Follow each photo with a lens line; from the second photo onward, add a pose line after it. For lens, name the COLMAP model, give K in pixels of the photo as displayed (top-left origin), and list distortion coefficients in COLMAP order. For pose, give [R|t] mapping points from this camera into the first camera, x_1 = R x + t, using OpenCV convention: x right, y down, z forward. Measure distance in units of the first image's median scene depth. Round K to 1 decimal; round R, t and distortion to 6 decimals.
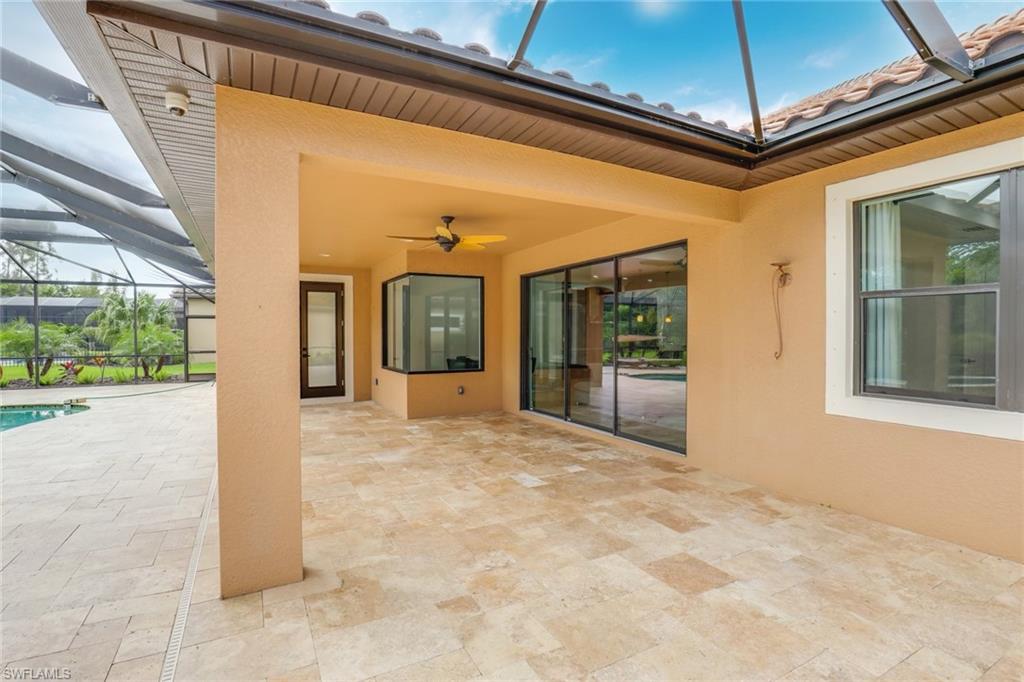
lens RADIAL K [[473.0, 0, 508.1], [0, 473.0, 343.5], [0, 0, 1]] dist [-0.014024, 0.002186]
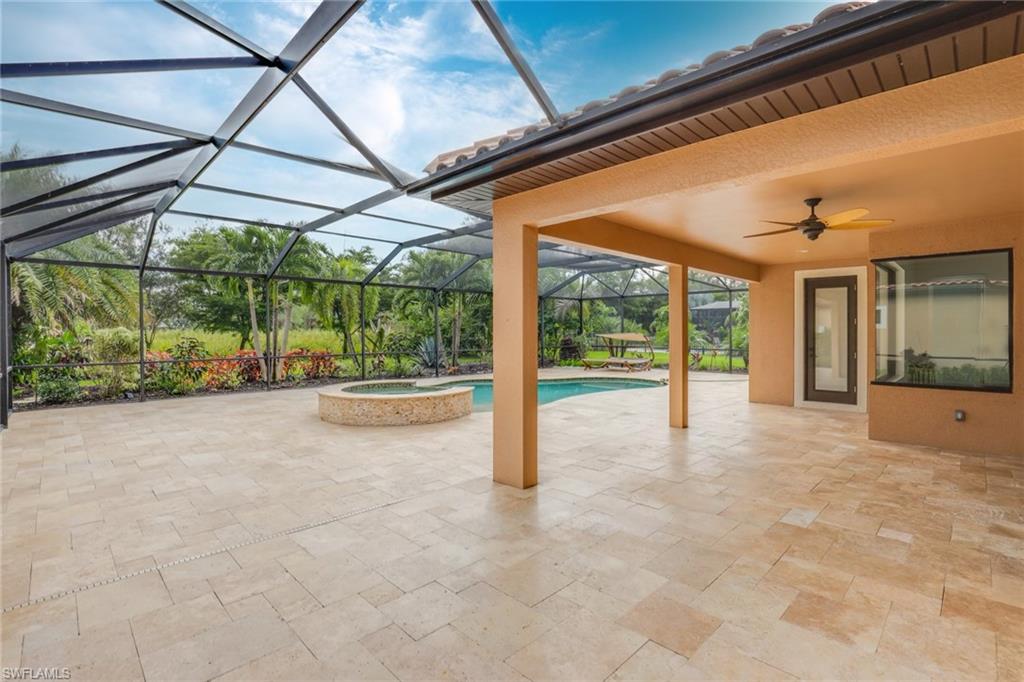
lens RADIAL K [[473.0, 0, 506.2], [0, 473.0, 332.8], [0, 0, 1]] dist [-0.014024, 0.002186]
pose [[0.304833, 0.005814, -0.952388, 0.658564], [-0.021716, 0.999764, -0.000847, -0.015474], [0.952158, 0.020940, 0.304888, 0.271802]]
